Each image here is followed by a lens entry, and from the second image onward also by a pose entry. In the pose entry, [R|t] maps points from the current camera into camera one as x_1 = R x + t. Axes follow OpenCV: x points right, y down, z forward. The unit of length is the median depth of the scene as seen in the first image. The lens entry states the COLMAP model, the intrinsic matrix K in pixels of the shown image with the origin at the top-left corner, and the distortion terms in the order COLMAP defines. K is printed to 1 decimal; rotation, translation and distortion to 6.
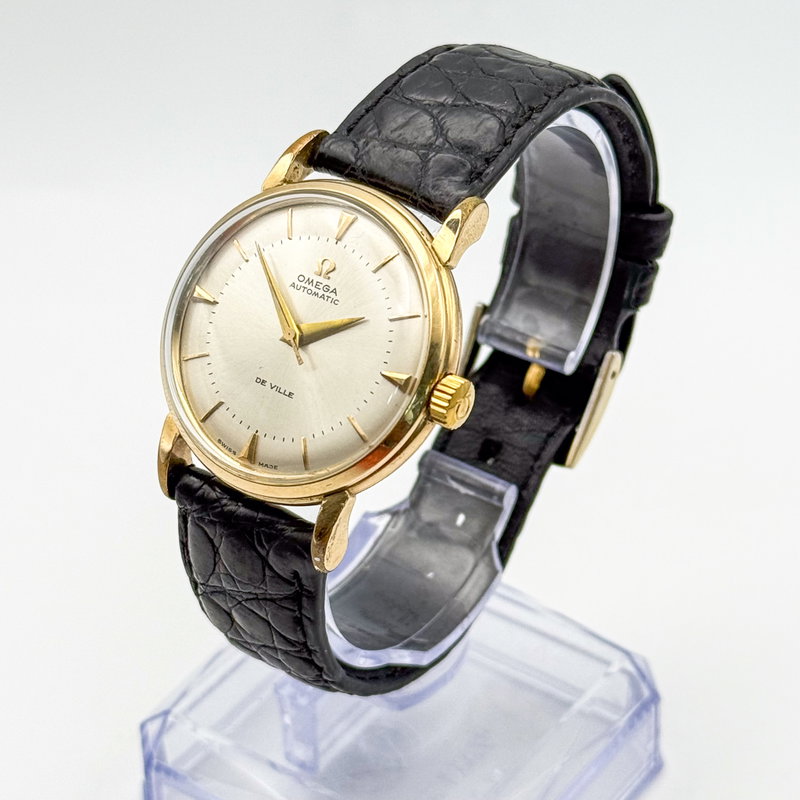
lens RADIAL K [[2309.4, 0, 402.1], [0, 2309.4, 404.7], [0, 0, 1]] dist [0.137037, 0.000000]
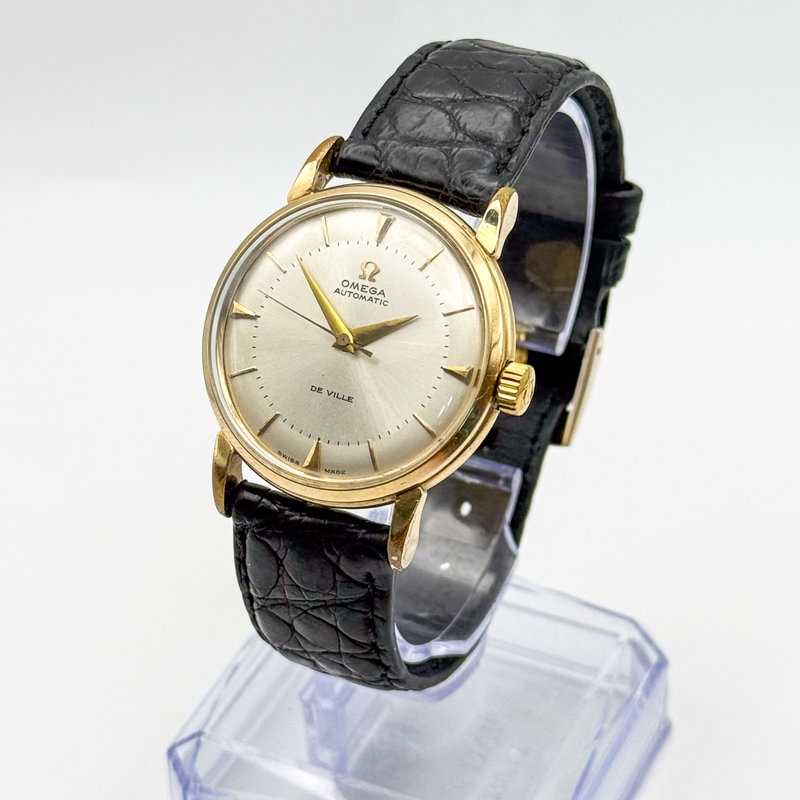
lens RADIAL K [[2309.4, 0, 394.0], [0, 2309.4, 401.7], [0, 0, 1]] dist [0.137037, 0.000000]
pose [[0.984469, -0.105831, 0.140073, -0.164679], [0.106490, 0.994310, 0.002802, -0.003813], [-0.139572, 0.012158, 0.990137, -0.000683]]
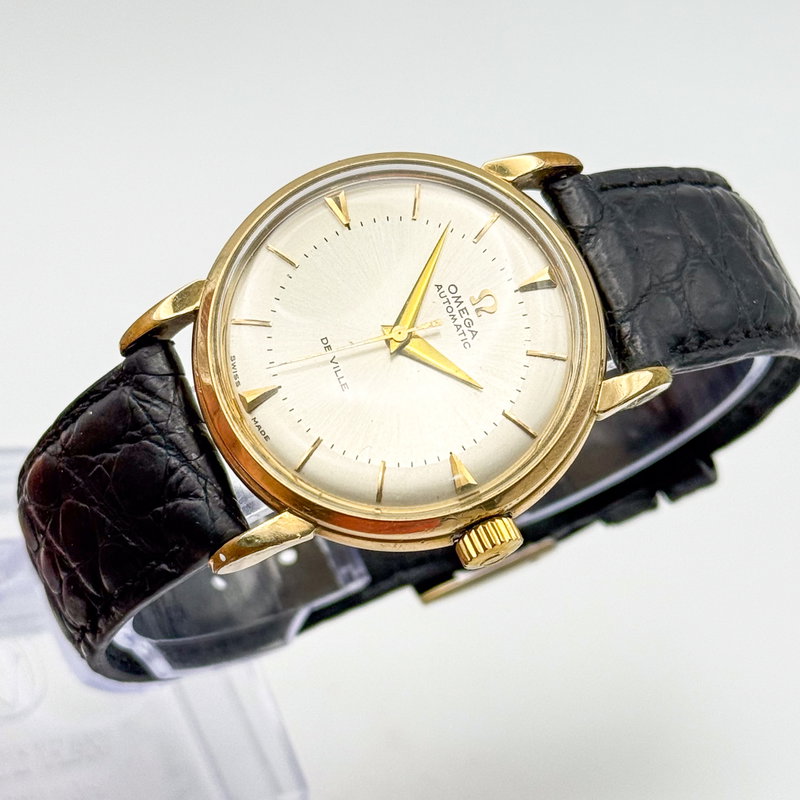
lens RADIAL K [[2309.4, 0, 404.9], [0, 2309.4, 398.3], [0, 0, 1]] dist [0.137037, 0.000000]
pose [[0.679234, 0.694789, 0.236452, -0.211317], [-0.707059, 0.705849, -0.042956, 0.017454], [-0.196745, -0.138008, 0.970693, 0.217148]]
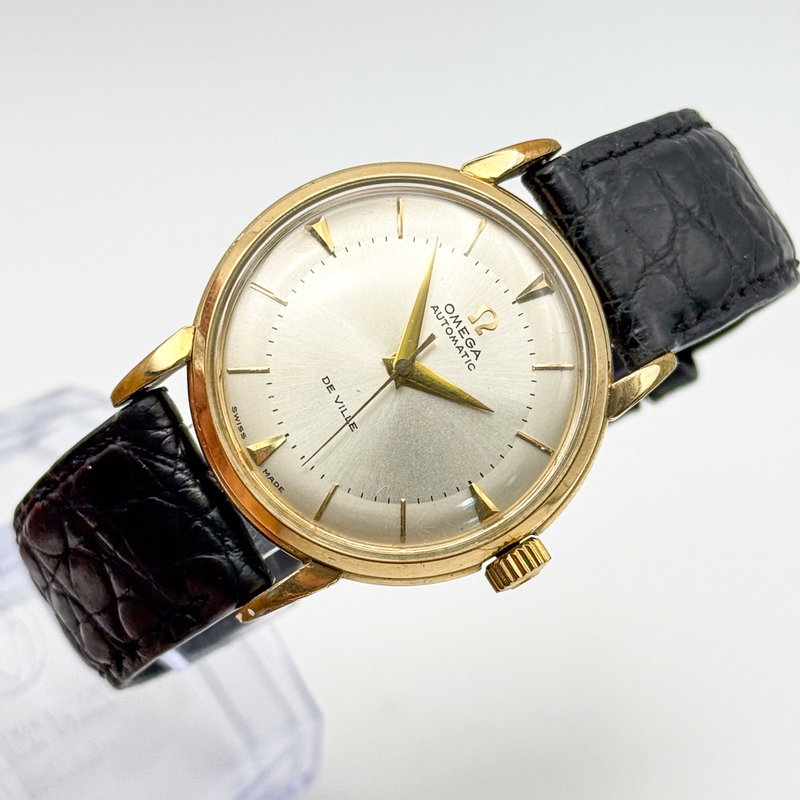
lens RADIAL K [[2309.4, 0, 394.6], [0, 2309.4, 399.0], [0, 0, 1]] dist [0.137037, 0.000000]
pose [[0.735451, 0.551780, 0.393257, -0.335503], [-0.618258, 0.783959, 0.056263, -0.061410], [-0.277253, -0.284512, 0.917706, 0.277745]]
